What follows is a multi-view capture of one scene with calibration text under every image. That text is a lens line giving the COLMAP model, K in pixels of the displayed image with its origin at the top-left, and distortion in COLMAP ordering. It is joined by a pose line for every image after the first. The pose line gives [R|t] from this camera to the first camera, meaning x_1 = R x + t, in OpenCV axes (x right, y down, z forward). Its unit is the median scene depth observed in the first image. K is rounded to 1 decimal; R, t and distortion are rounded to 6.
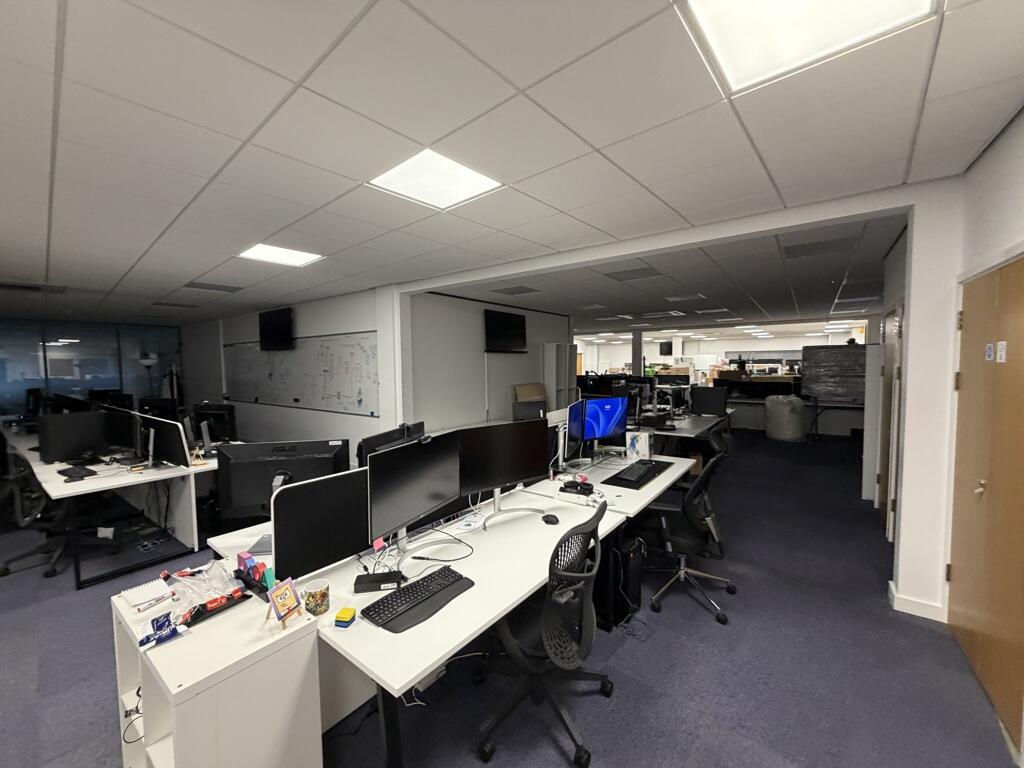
lens RADIAL K [[408.0, 0, 510.0], [0, 408.0, 385.6], [0, 0, 1]] dist [0.000550, -0.000022]
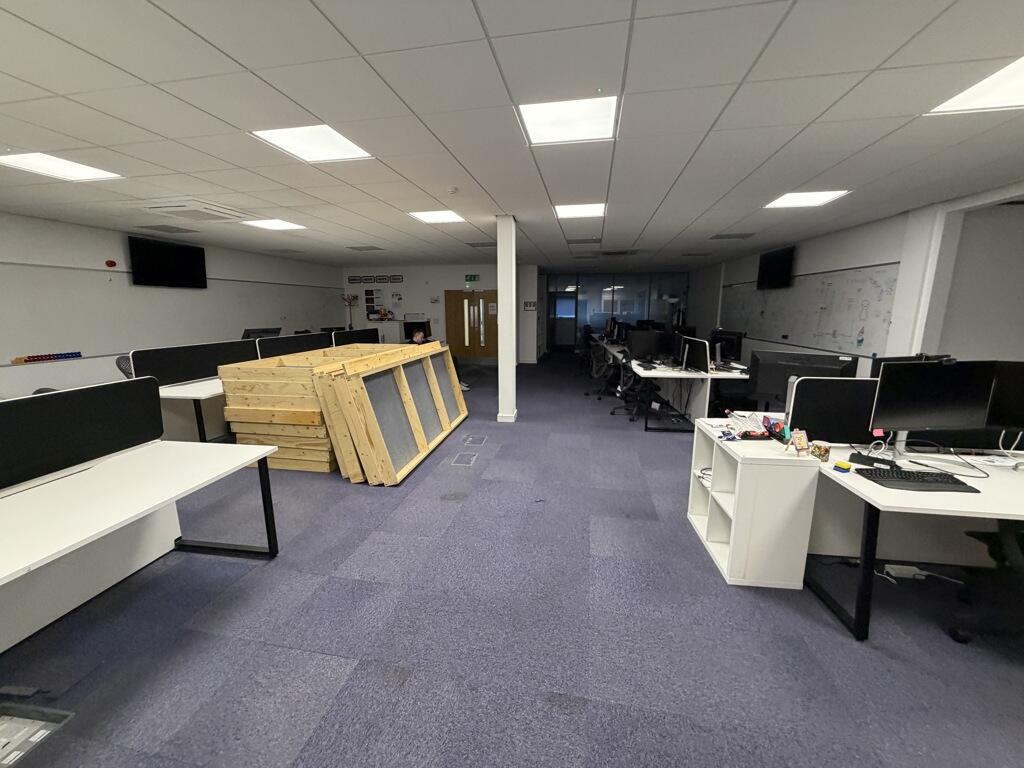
lens RADIAL K [[408.0, 0, 510.0], [0, 408.0, 385.6], [0, 0, 1]] dist [0.000550, -0.000022]
pose [[0.500225, 0.171476, -0.848747, 0.091465], [-0.051281, 0.984342, 0.168647, 0.044877], [0.864376, -0.040837, 0.501186, -0.356825]]
